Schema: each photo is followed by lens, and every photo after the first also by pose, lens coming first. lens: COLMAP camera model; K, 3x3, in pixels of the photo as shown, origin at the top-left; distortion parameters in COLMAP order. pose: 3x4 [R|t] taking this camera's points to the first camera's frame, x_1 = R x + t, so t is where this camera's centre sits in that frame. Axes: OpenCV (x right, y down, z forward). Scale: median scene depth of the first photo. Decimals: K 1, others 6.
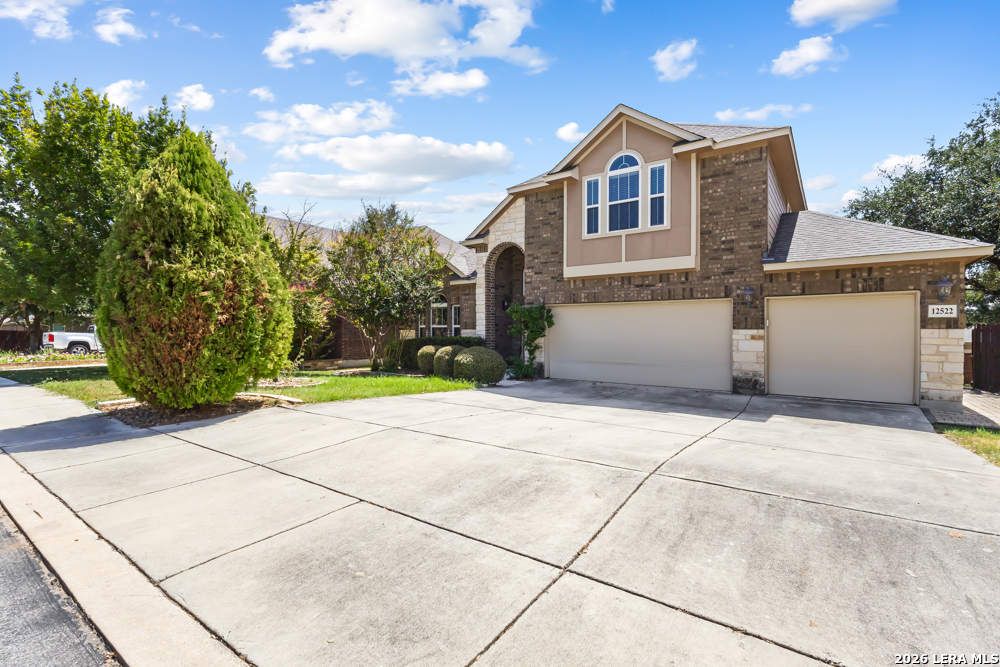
lens RADIAL K [[460.9, 0, 499.6], [0, 460.9, 329.3], [0, 0, 1]] dist [0.001999, 0.000529]
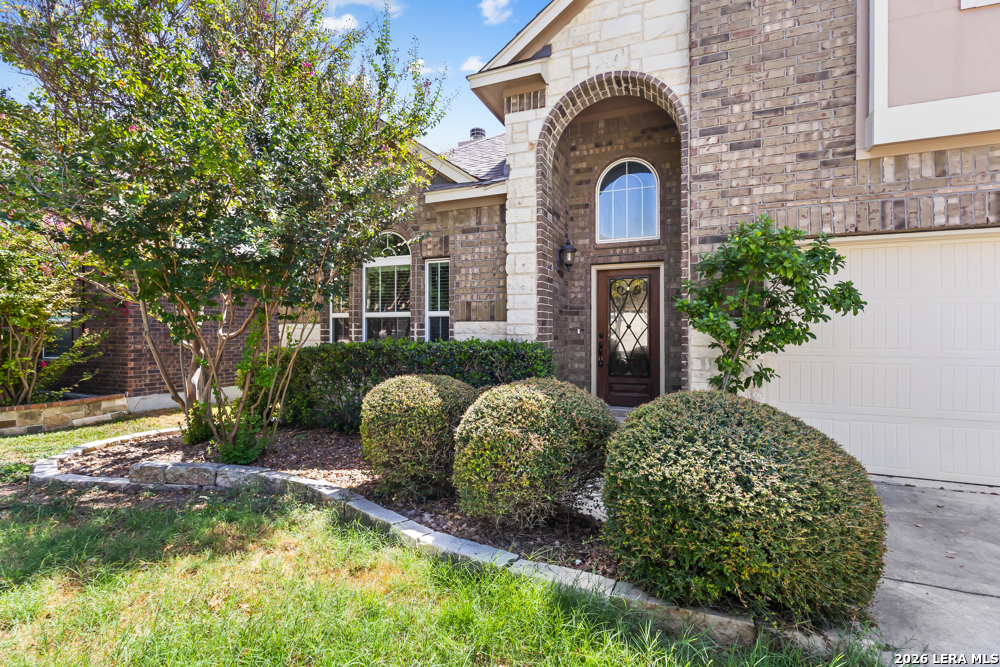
lens RADIAL K [[460.9, 0, 498.5], [0, 460.9, 331.6], [0, 0, 1]] dist [0.001999, 0.000529]
pose [[0.970948, 0.002980, 0.239272, -0.183558], [-0.002183, 0.999991, -0.003595, 0.012533], [-0.239281, 0.002968, 0.970946, 0.818841]]
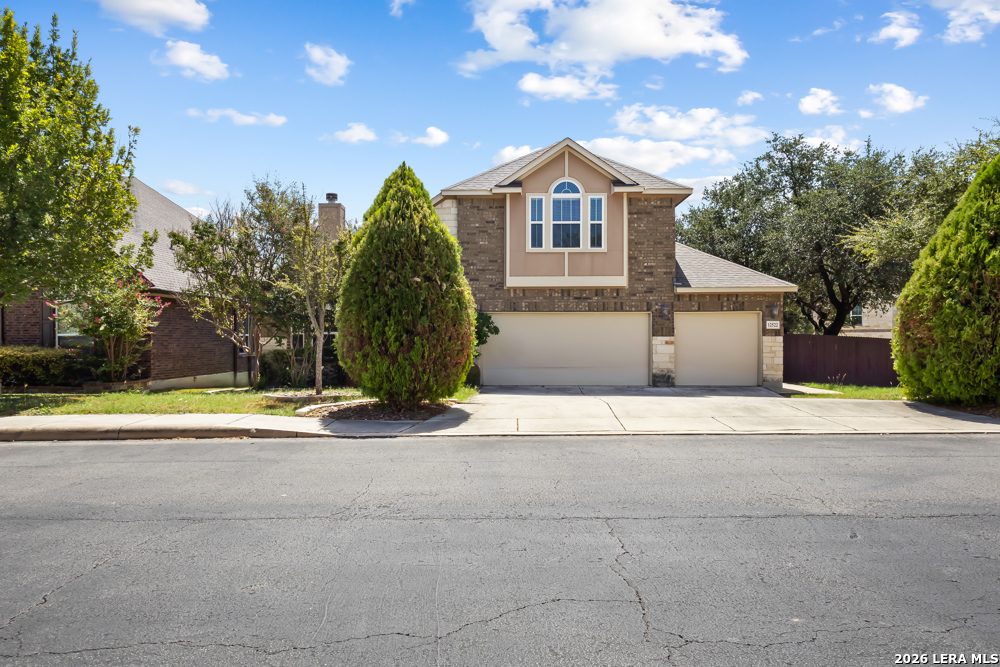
lens RADIAL K [[725.1, 0, 499.7], [0, 725.1, 334.5], [0, 0, 1]] dist [0.003273, 0.001685]
pose [[0.822472, 0.004099, 0.568790, -0.855491], [0.000268, 0.999971, -0.007595, 0.008451], [-0.568805, 0.006399, 0.822448, -0.354168]]
